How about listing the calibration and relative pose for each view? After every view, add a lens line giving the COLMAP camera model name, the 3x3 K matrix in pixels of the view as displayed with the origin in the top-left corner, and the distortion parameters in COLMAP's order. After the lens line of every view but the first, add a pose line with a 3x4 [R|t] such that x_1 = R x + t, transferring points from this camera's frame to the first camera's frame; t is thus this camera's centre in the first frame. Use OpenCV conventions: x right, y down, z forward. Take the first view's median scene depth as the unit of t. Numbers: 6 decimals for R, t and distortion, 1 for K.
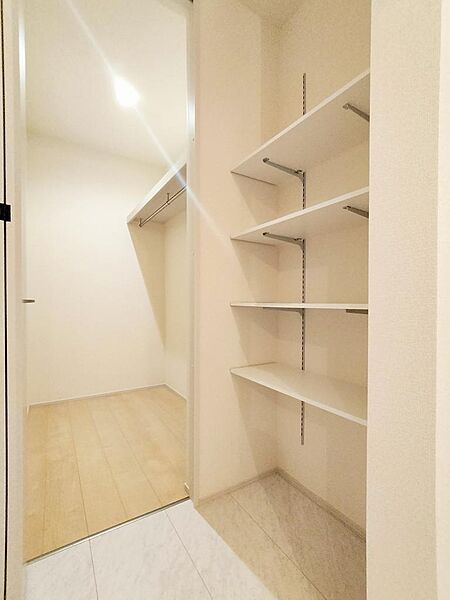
lens RADIAL K [[281.5, 0, 225.0], [0, 281.5, 300.0], [0, 0, 1]] dist [0.027056, 0.000058]
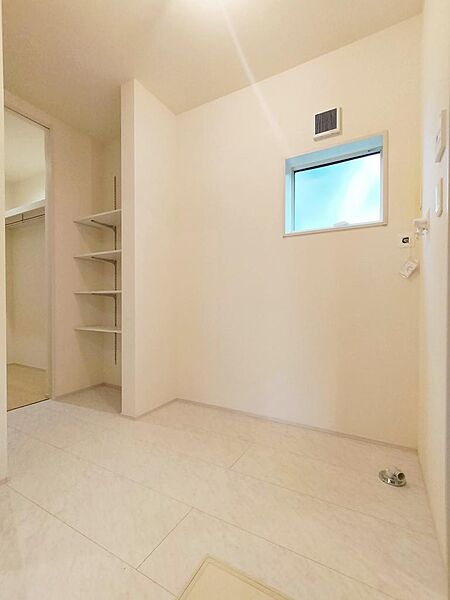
lens RADIAL K [[281.5, 0, 225.0], [0, 281.5, 300.0], [0, 0, 1]] dist [0.027056, 0.000058]
pose [[0.908010, -0.004837, 0.418921, 0.137459], [0.000789, 0.999951, 0.009837, 0.046556], [-0.418948, -0.008601, 0.907969, -1.106005]]
